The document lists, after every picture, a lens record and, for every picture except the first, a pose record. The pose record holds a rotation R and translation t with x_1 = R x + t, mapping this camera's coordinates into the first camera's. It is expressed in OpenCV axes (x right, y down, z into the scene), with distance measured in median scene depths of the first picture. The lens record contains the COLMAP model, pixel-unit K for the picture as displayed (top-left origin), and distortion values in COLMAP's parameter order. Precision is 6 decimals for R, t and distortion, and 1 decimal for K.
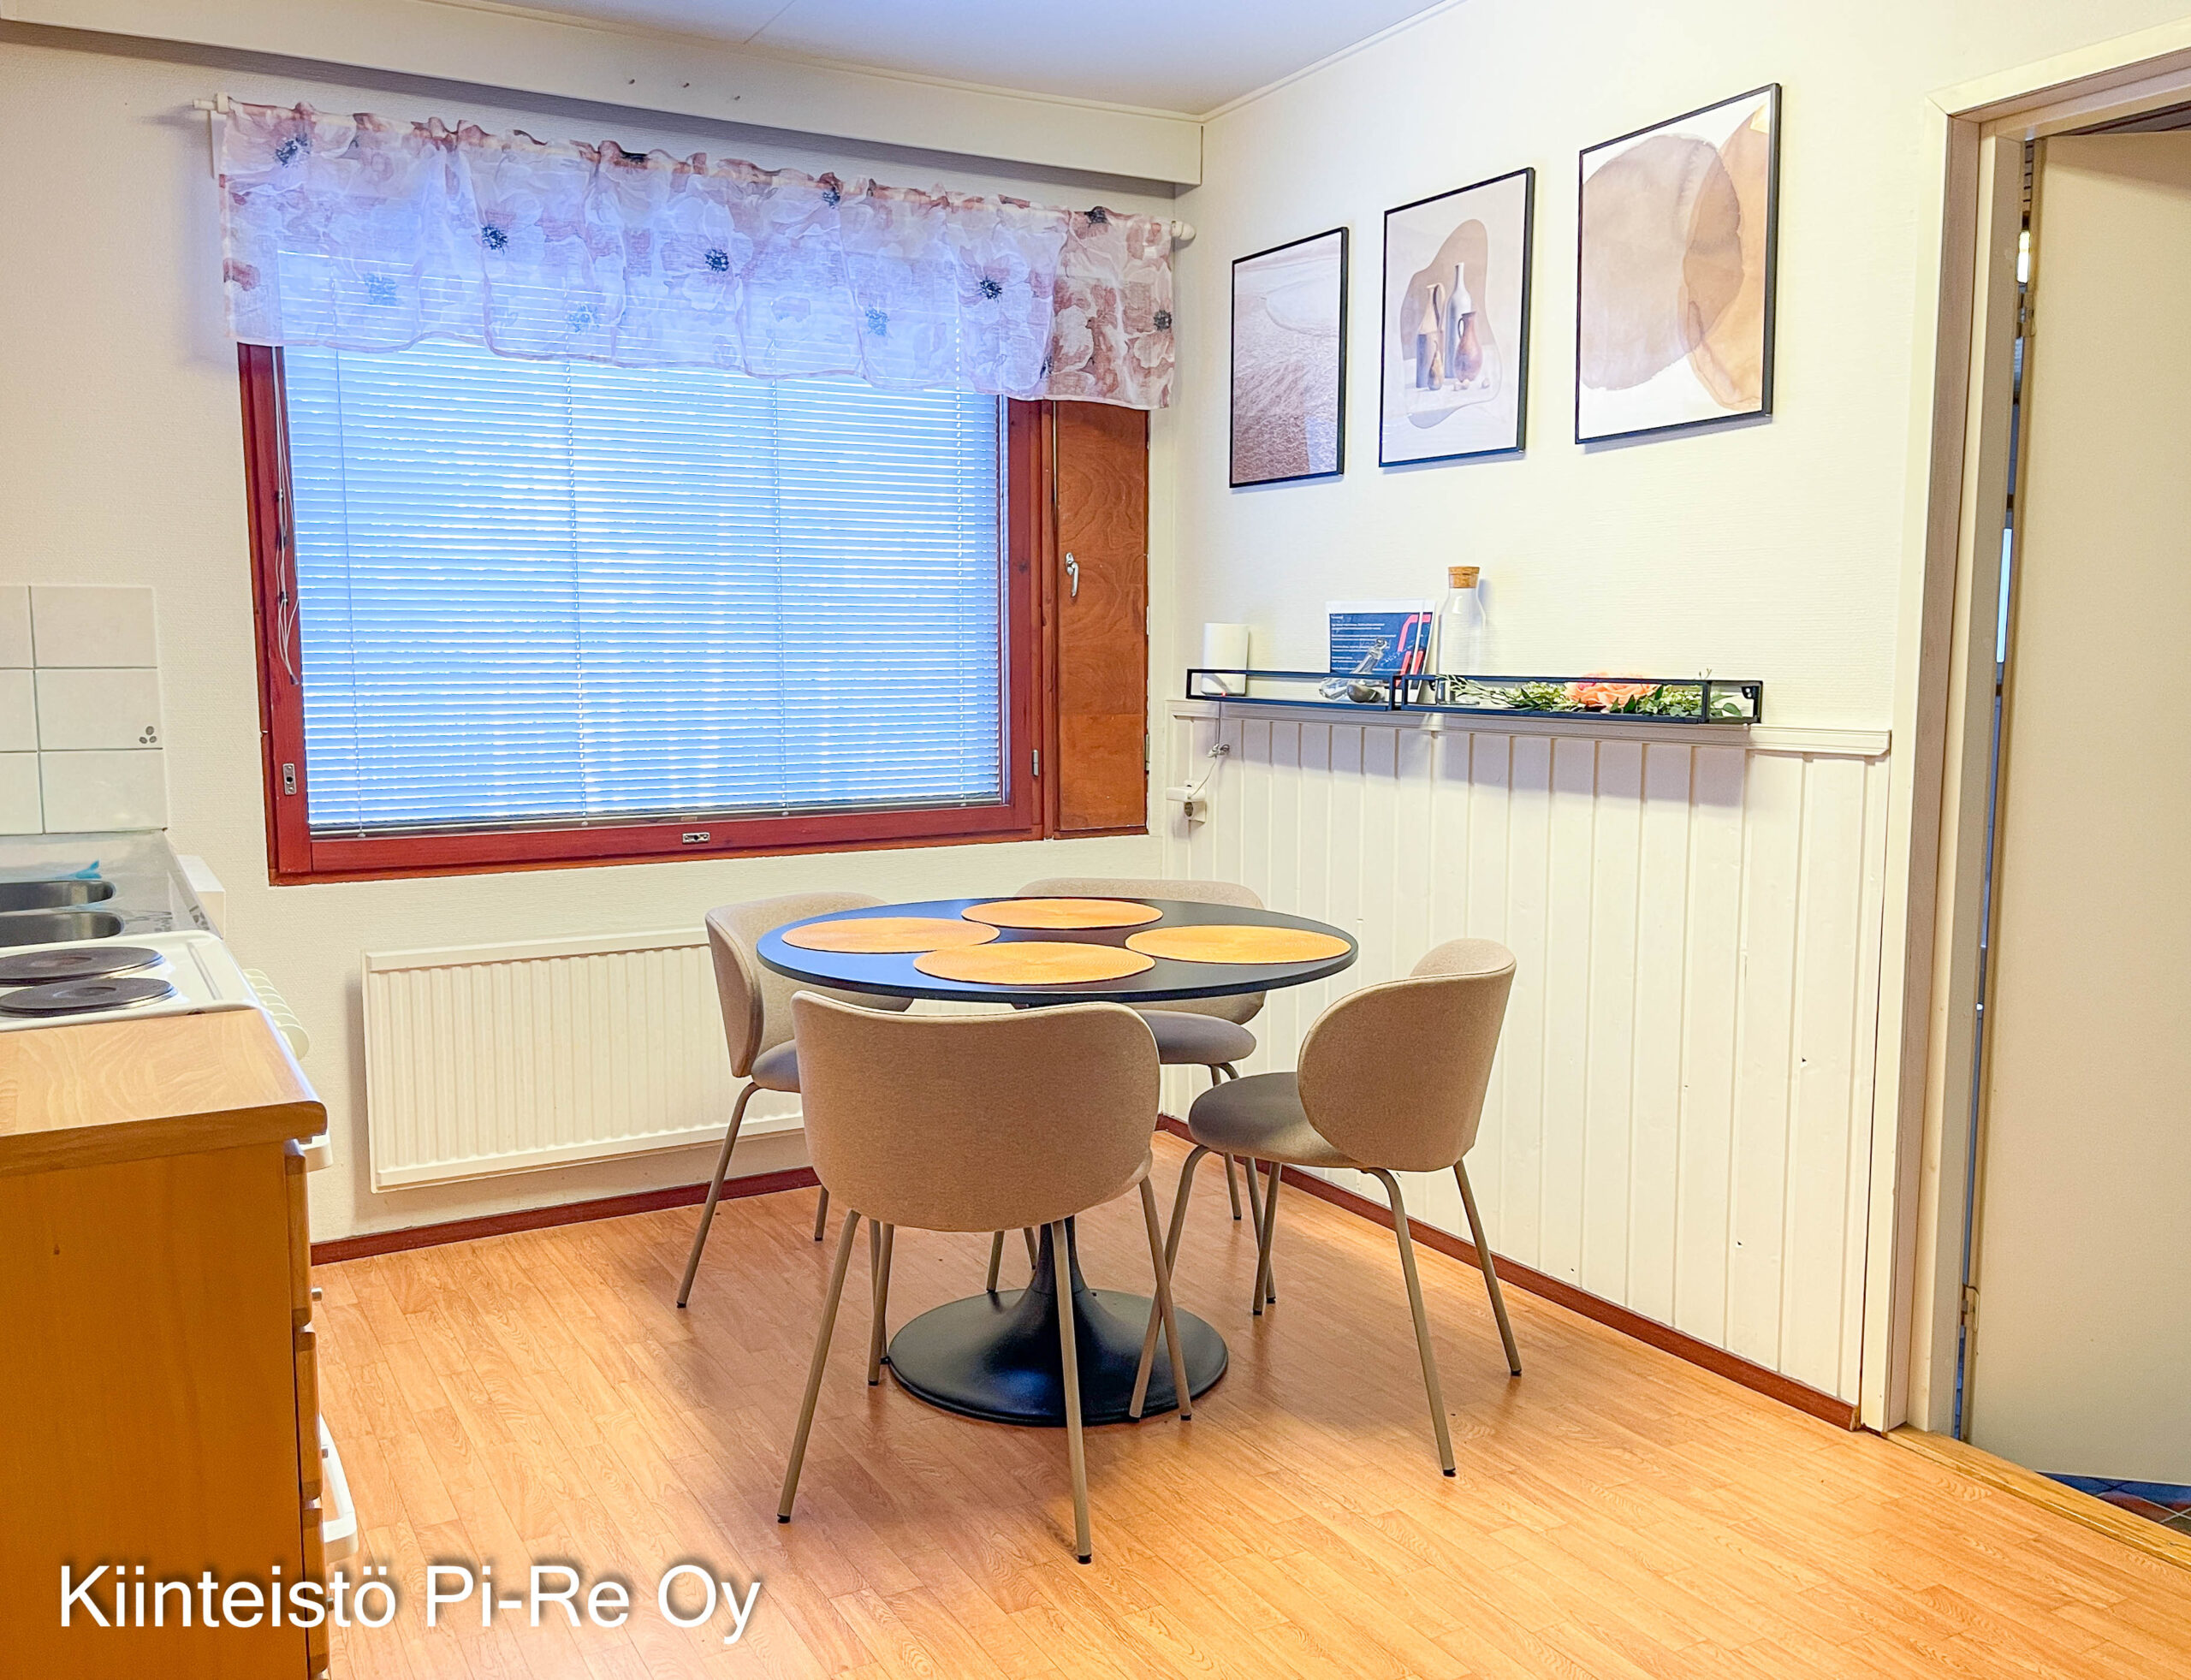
lens RADIAL K [[1692.6, 0, 1099.6], [0, 1692.6, 838.0], [0, 0, 1]] dist [-0.010353, -0.002285]
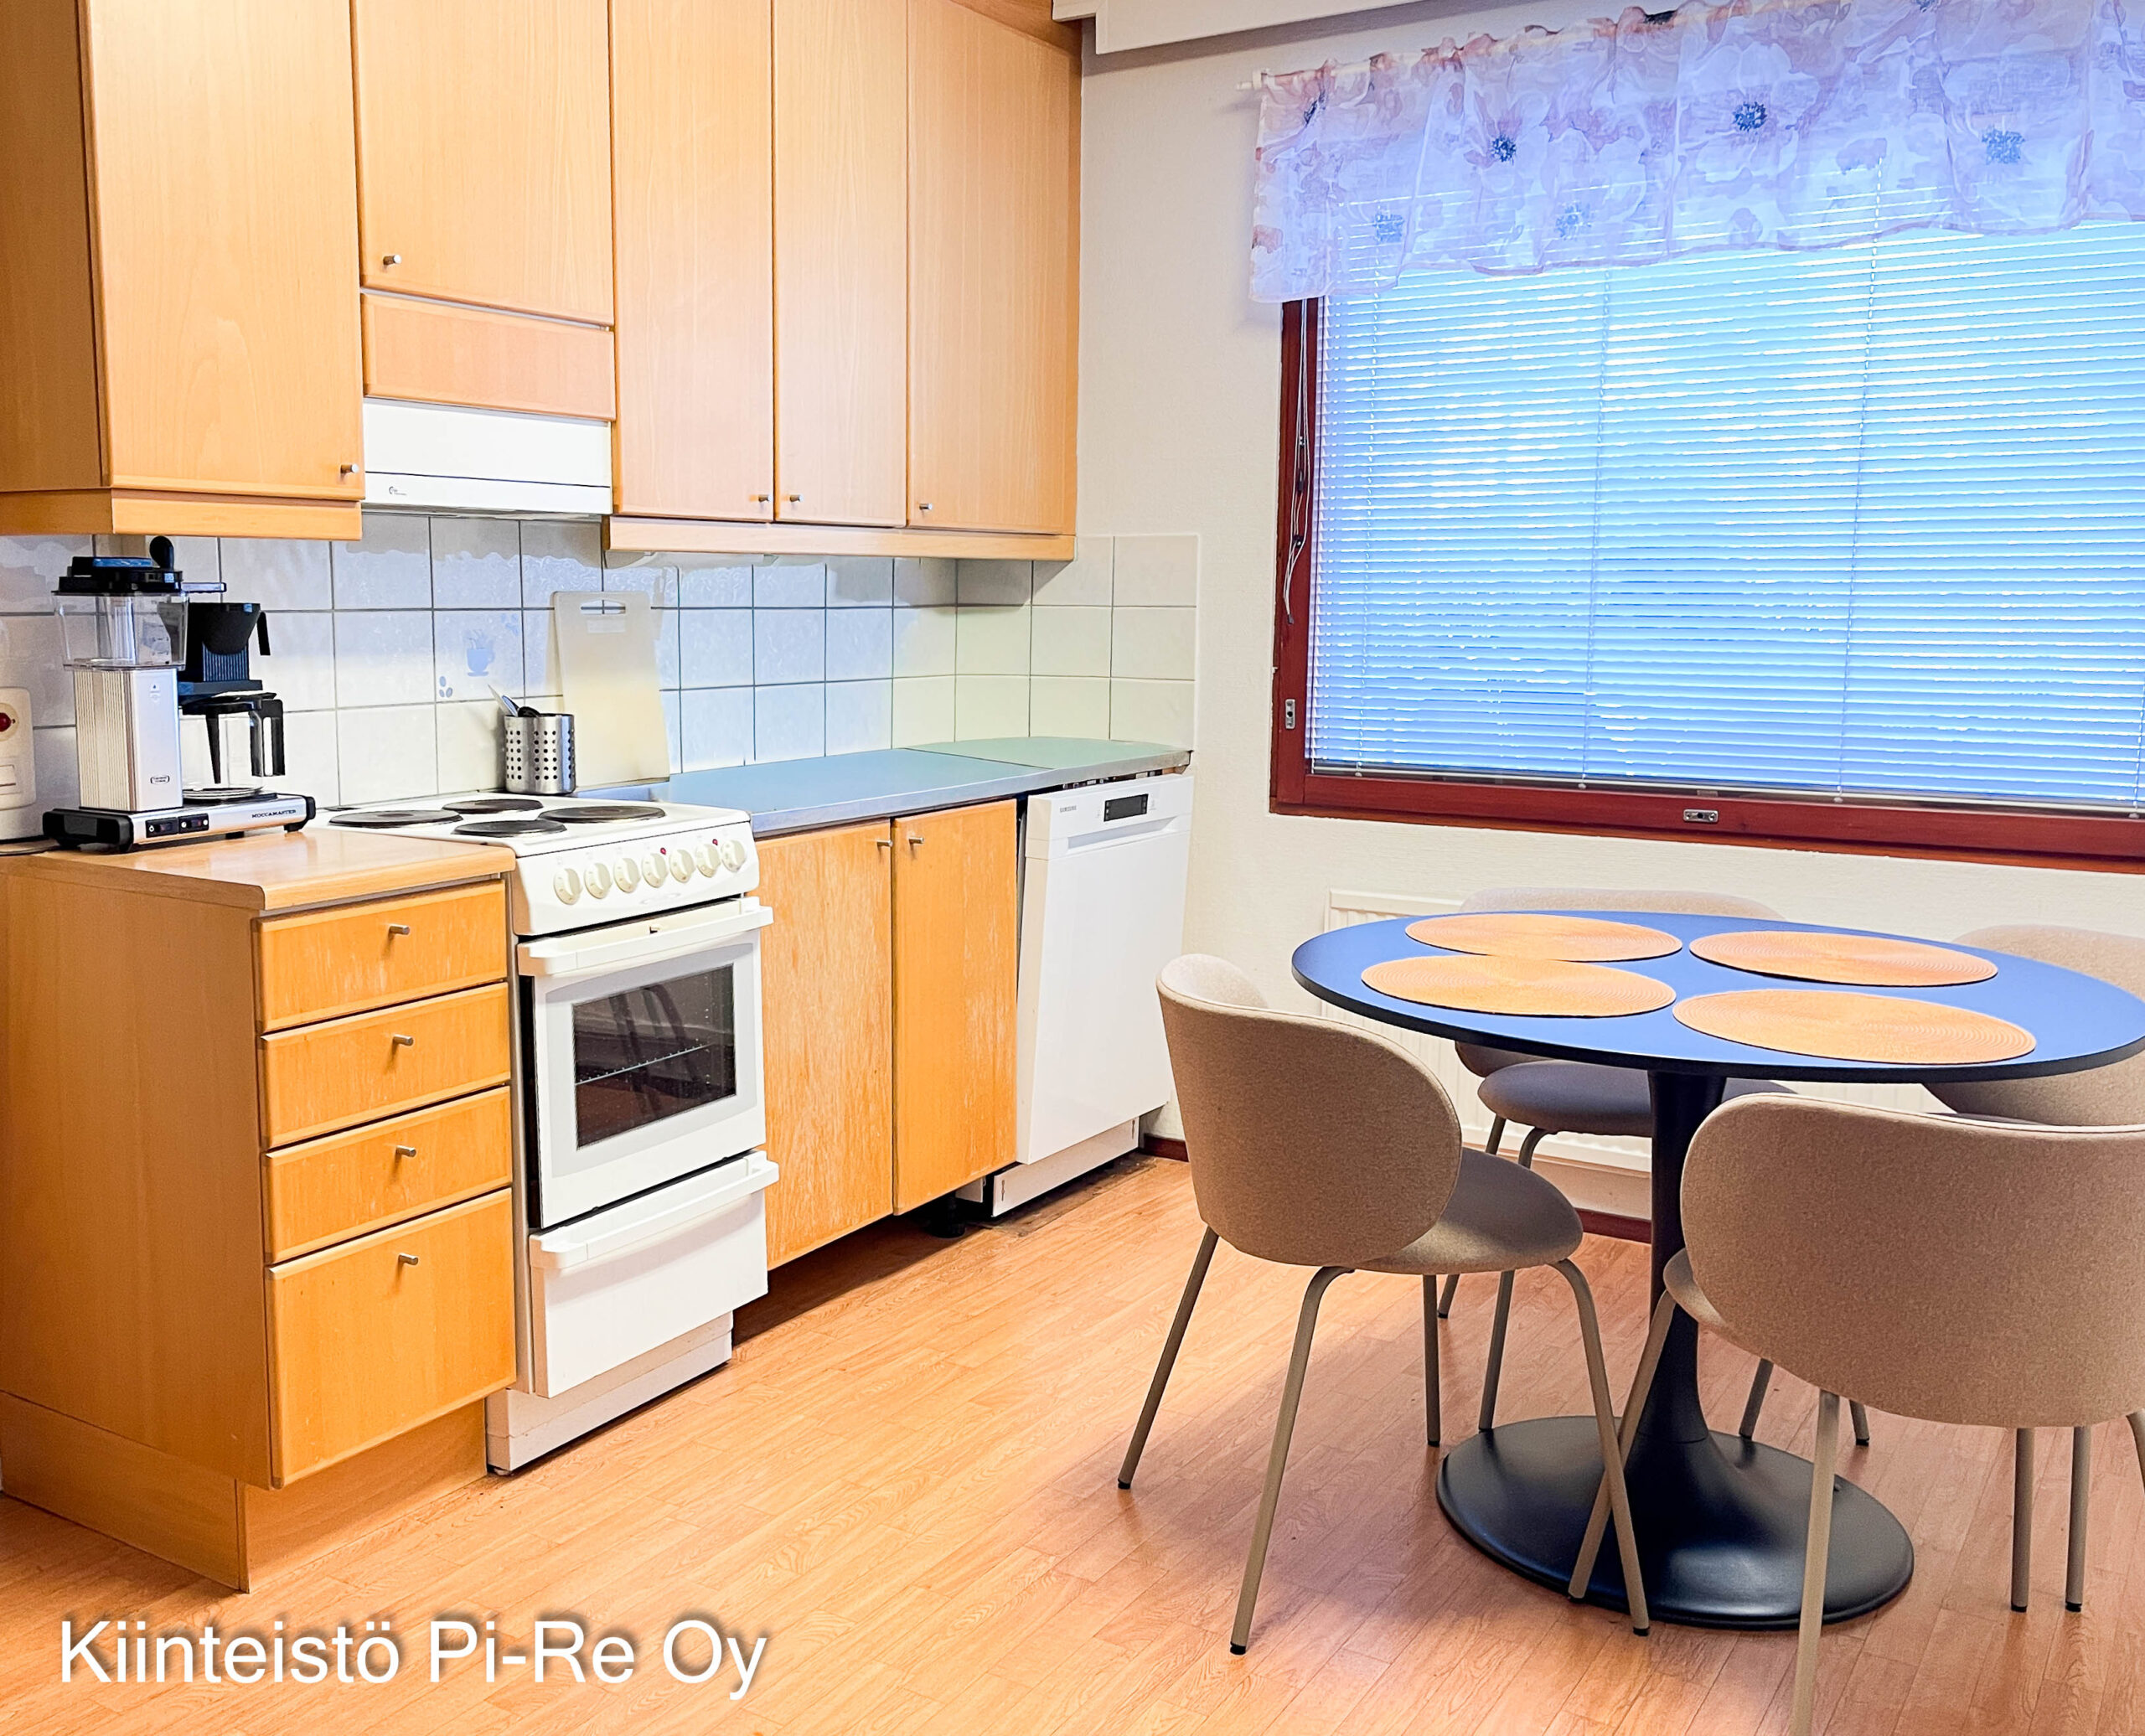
lens RADIAL K [[2000.8, 0, 1066.7], [0, 2000.8, 868.0], [0, 0, 1]] dist [-0.044363, 0.000000]
pose [[0.456024, 0.122778, -0.881457, 0.541999], [-0.095799, 0.991455, 0.088537, -0.035185], [0.884796, 0.044068, 0.463890, 0.292451]]
